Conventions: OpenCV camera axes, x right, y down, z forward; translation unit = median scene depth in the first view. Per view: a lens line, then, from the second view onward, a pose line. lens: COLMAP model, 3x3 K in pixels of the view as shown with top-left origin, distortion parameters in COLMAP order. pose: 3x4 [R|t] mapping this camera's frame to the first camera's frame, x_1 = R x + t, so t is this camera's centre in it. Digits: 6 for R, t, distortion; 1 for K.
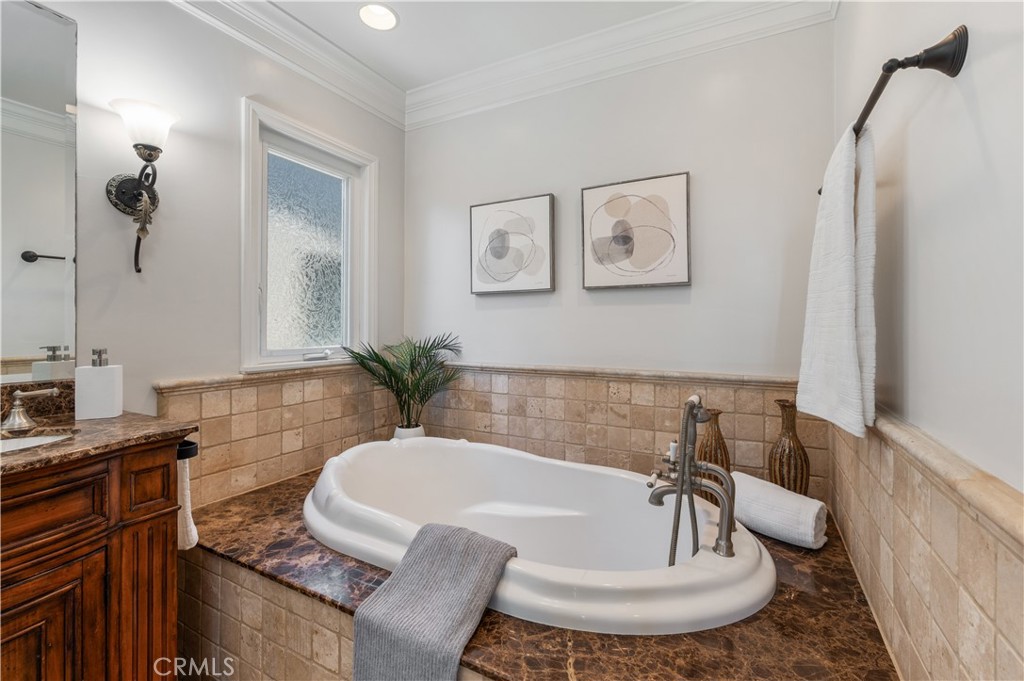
lens RADIAL K [[408.7, 0, 513.8], [0, 408.7, 331.0], [0, 0, 1]] dist [-0.001042, 0.000307]
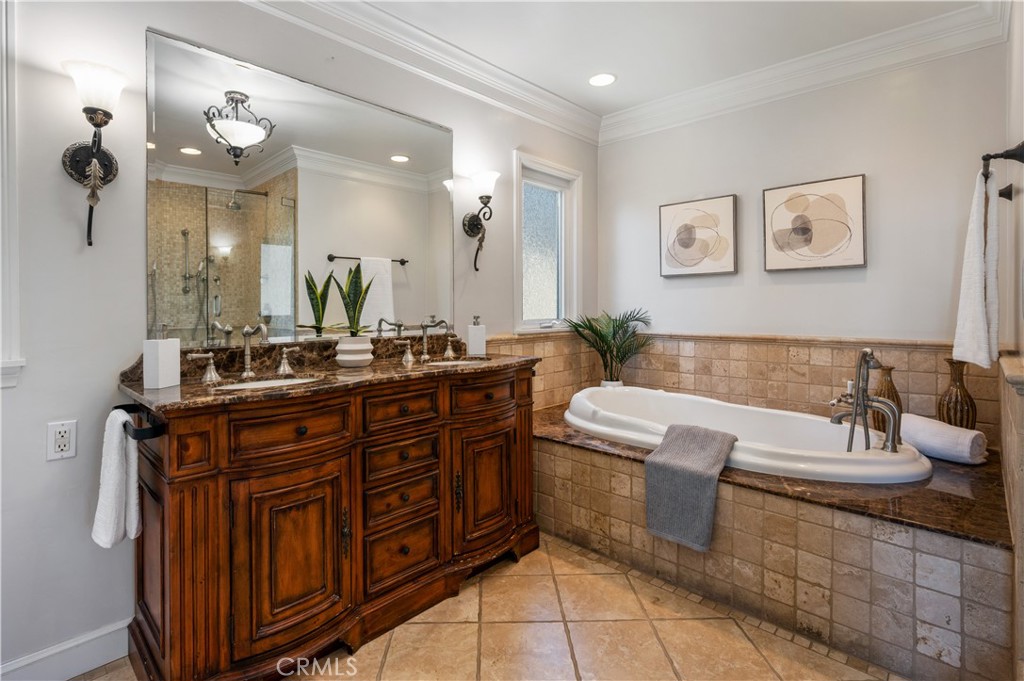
lens RADIAL K [[483.8, 0, 483.2], [0, 483.8, 314.2], [0, 0, 1]] dist [-0.006150, 0.000525]
pose [[0.962532, -0.002042, -0.271161, -0.271581], [0.003577, 0.999980, 0.005166, 0.016998], [0.271145, -0.005943, 0.962520, -0.679161]]
